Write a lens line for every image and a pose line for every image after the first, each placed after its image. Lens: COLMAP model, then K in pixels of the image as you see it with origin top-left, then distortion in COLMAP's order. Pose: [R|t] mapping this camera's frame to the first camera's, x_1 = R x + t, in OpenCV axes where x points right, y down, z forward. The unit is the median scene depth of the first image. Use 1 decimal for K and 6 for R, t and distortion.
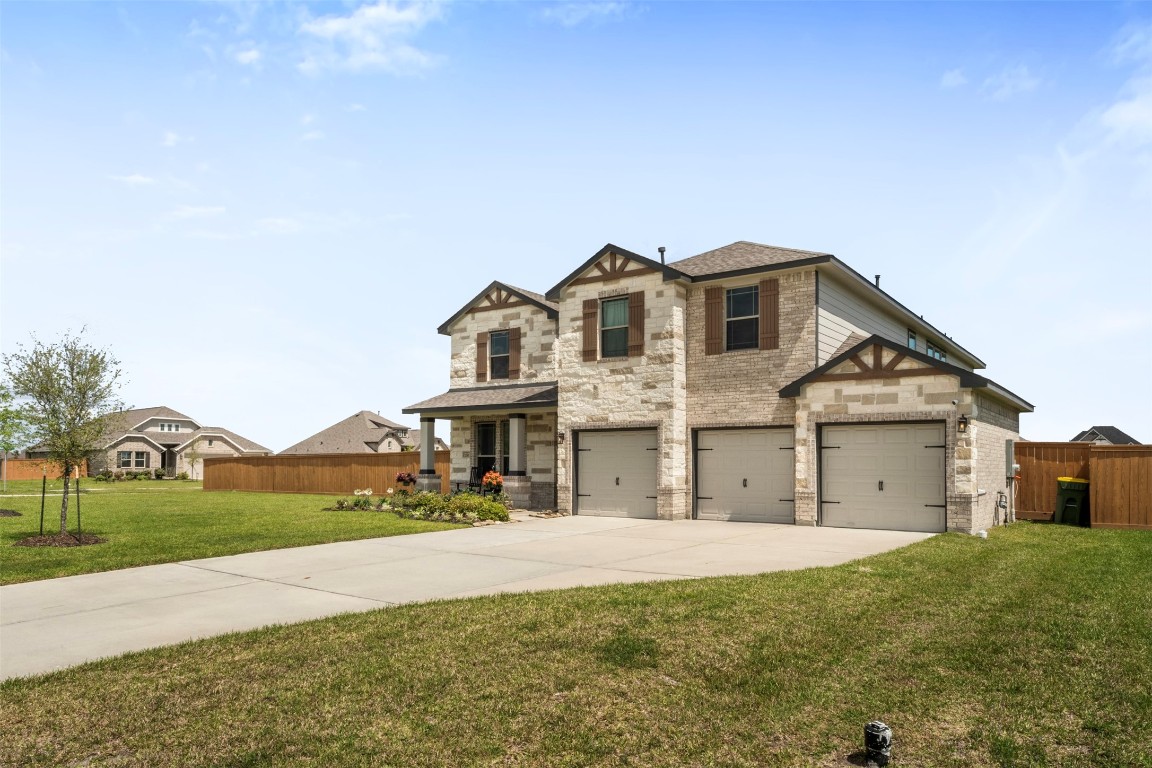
lens RADIAL K [[776.4, 0, 576.2], [0, 776.4, 453.0], [0, 0, 1]] dist [-0.000448, 0.000299]
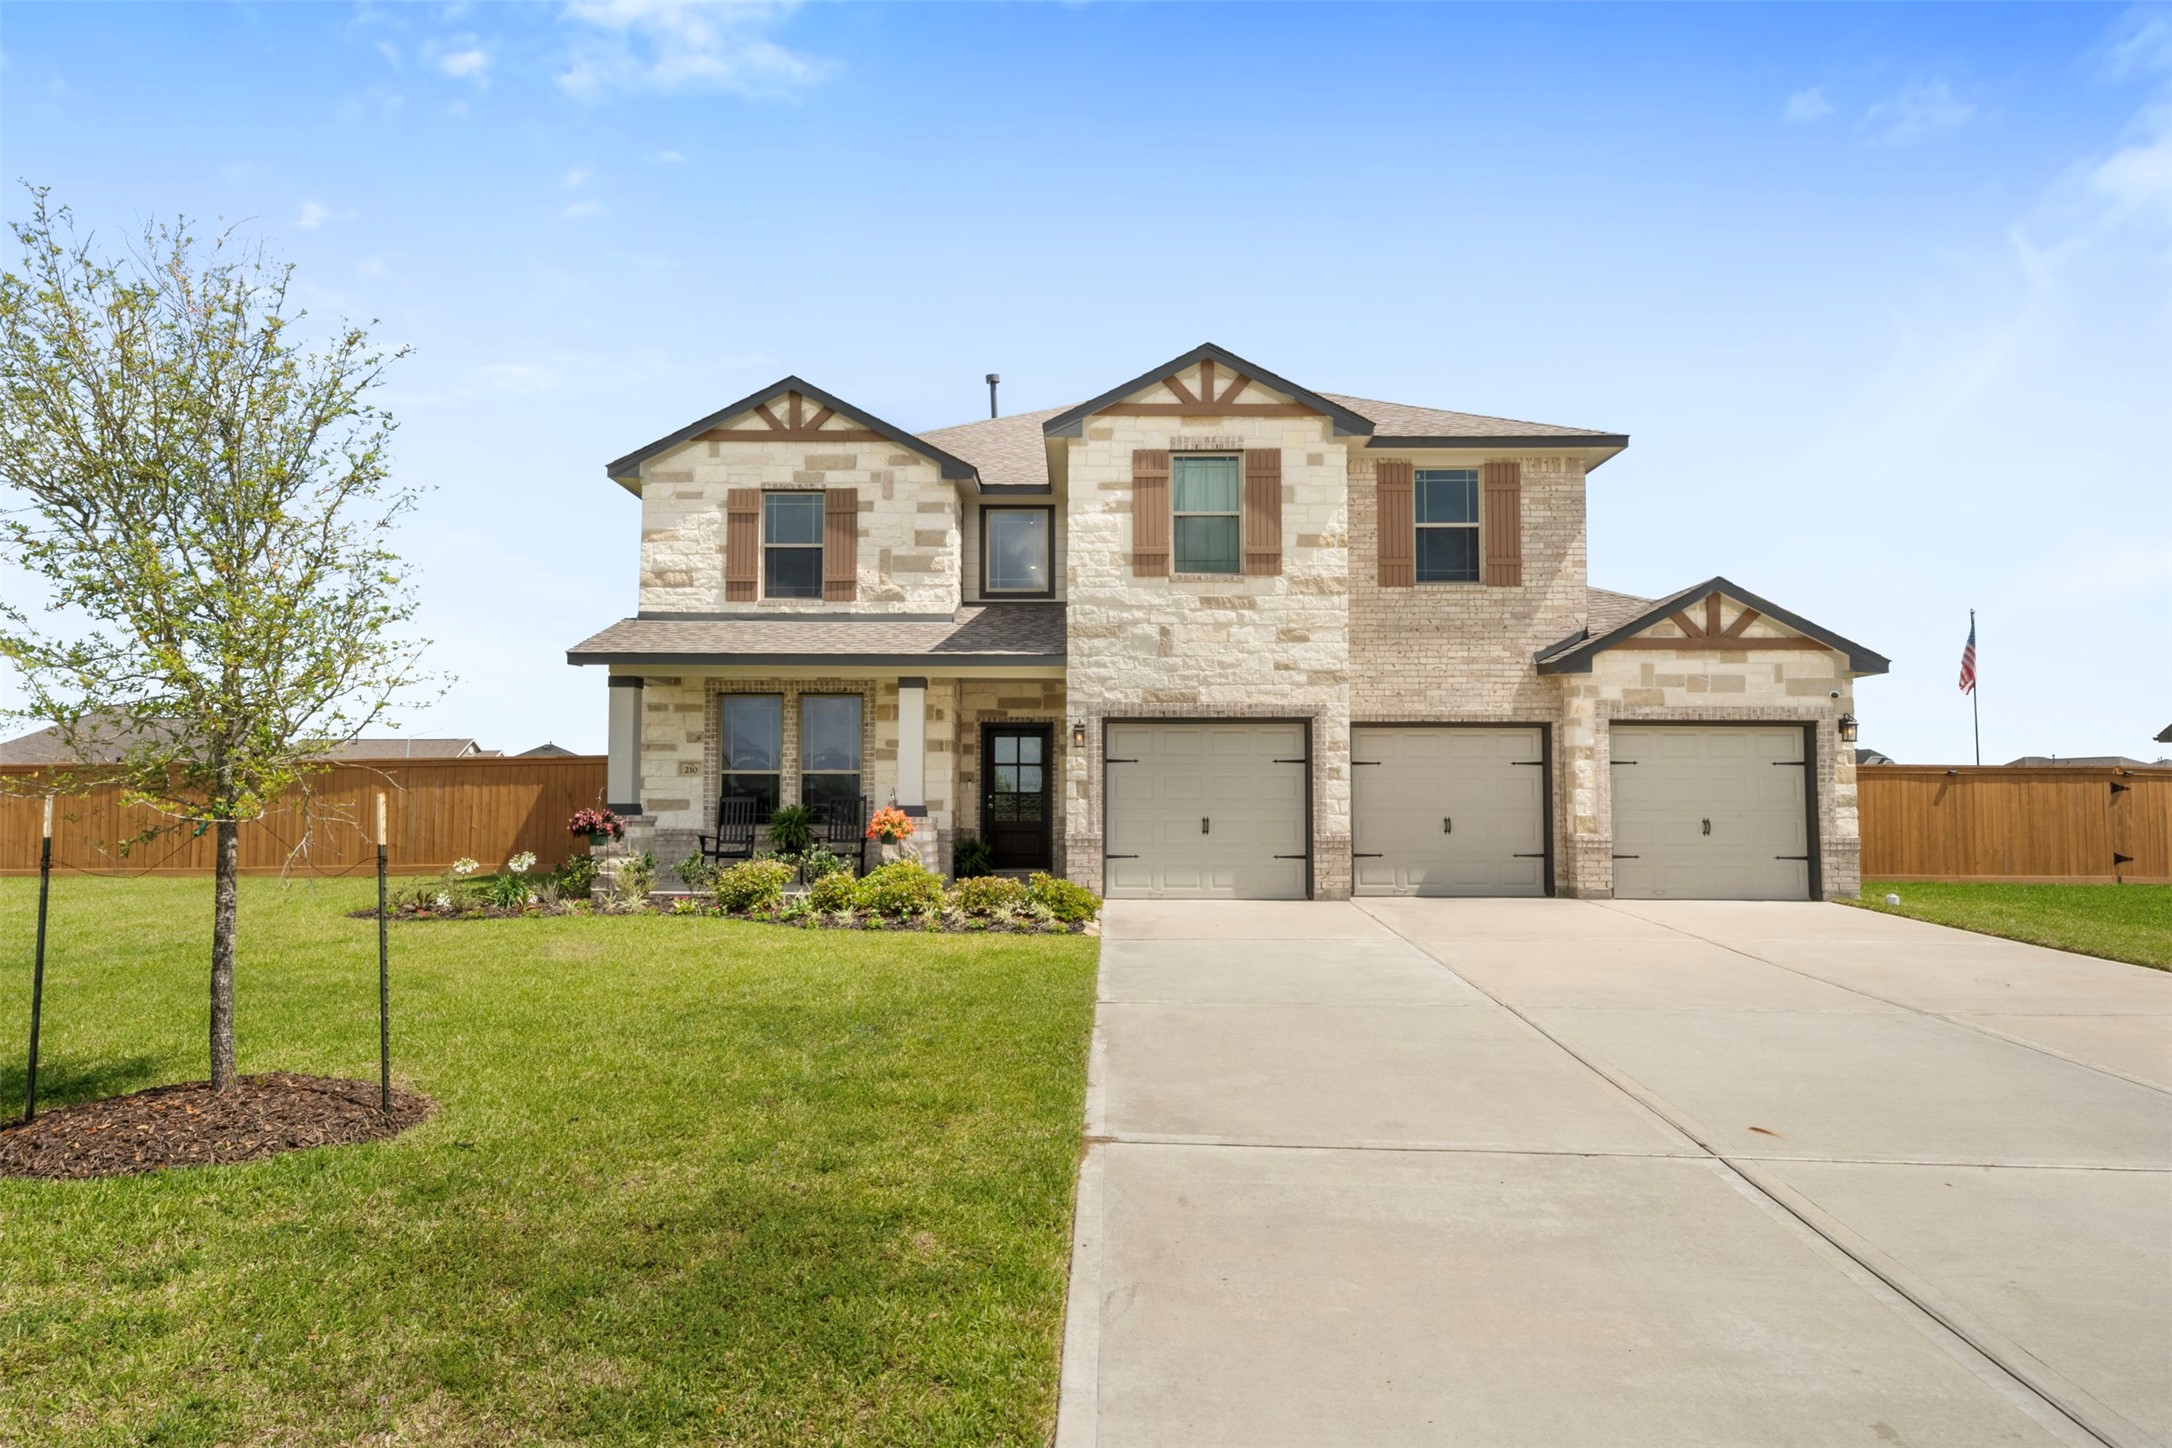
lens RADIAL K [[1283.6, 0, 1086.0], [0, 1283.6, 724.0], [0, 0, 1]] dist [0.000522, -0.000116]
pose [[0.811111, 0.031075, 0.584066, -0.488499], [-0.008891, 0.999127, -0.040812, 0.005988], [-0.584825, 0.027910, 0.810679, 0.390747]]
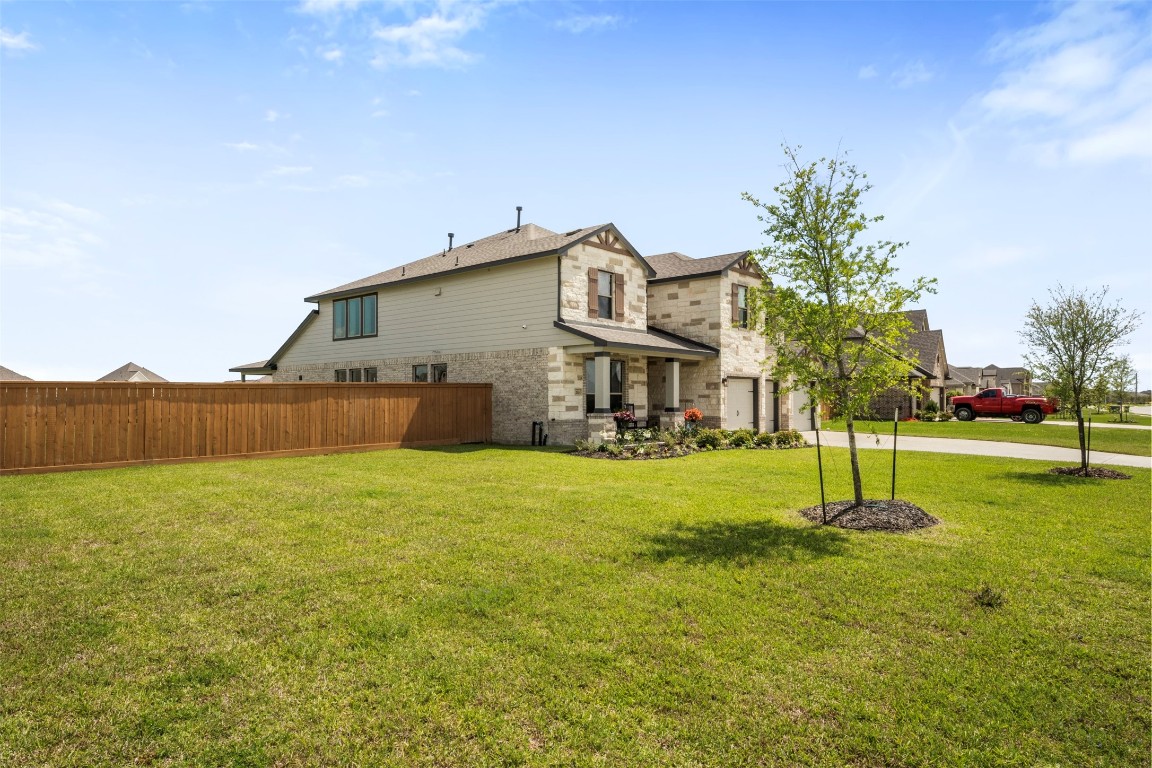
lens RADIAL K [[680.8, 0, 576.0], [0, 680.8, 384.0], [0, 0, 1]] dist [0.000522, -0.000116]
pose [[0.084202, 0.016141, 0.996318, -1.250777], [-0.019462, 0.999705, -0.014551, 0.006013], [-0.996259, -0.018165, 0.084491, 1.208311]]
